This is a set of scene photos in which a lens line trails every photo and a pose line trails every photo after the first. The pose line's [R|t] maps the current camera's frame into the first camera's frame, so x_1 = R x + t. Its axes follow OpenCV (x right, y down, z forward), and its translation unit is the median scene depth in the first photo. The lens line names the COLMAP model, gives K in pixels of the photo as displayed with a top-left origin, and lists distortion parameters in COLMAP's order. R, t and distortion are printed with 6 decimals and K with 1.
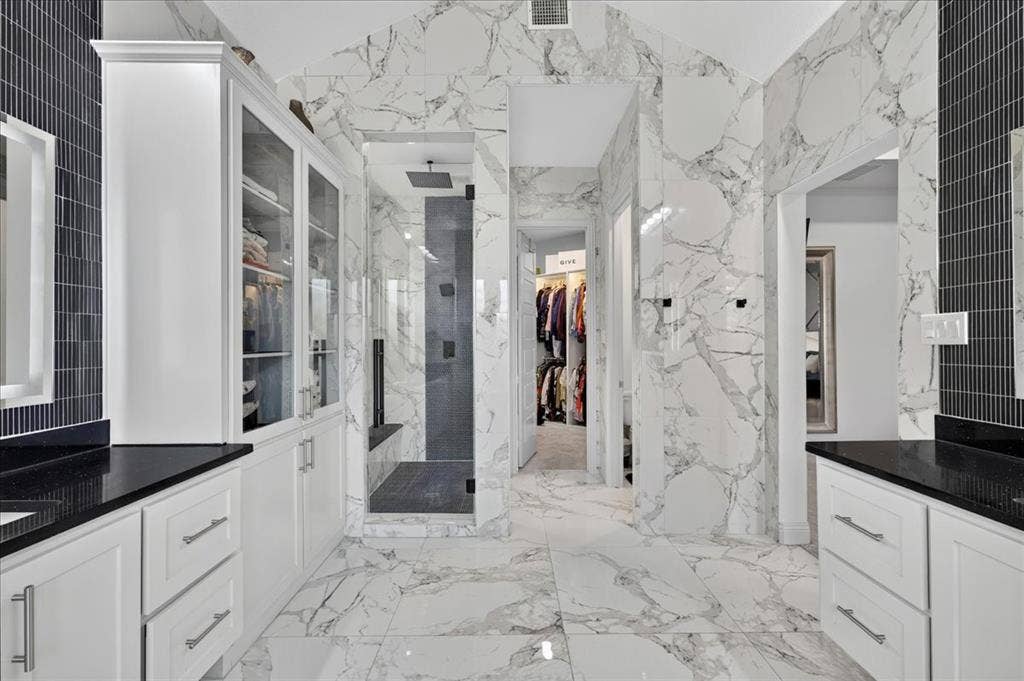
lens RADIAL K [[410.2, 0, 512.0], [0, 410.2, 340.5], [0, 0, 1]] dist [-0.000331, -0.000048]
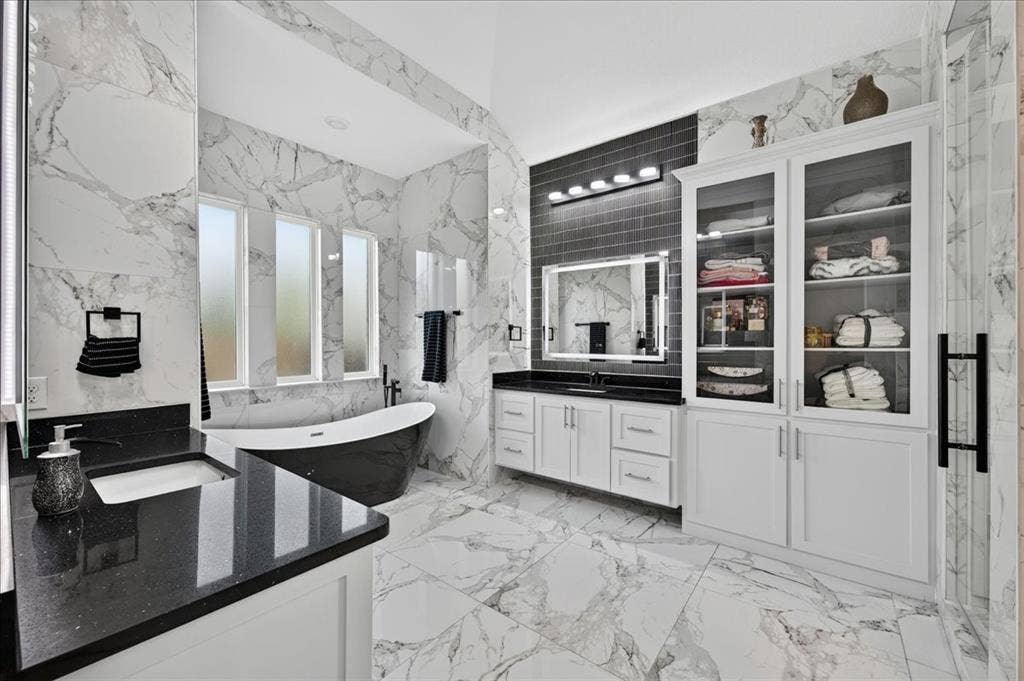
lens RADIAL K [[410.2, 0, 512.0], [0, 410.2, 340.5], [0, 0, 1]] dist [-0.000331, -0.000048]
pose [[-0.622359, 0.001303, -0.782731, 0.778114], [0.008787, 0.999947, -0.005322, 0.017112], [0.782682, -0.010190, -0.622338, 1.100831]]
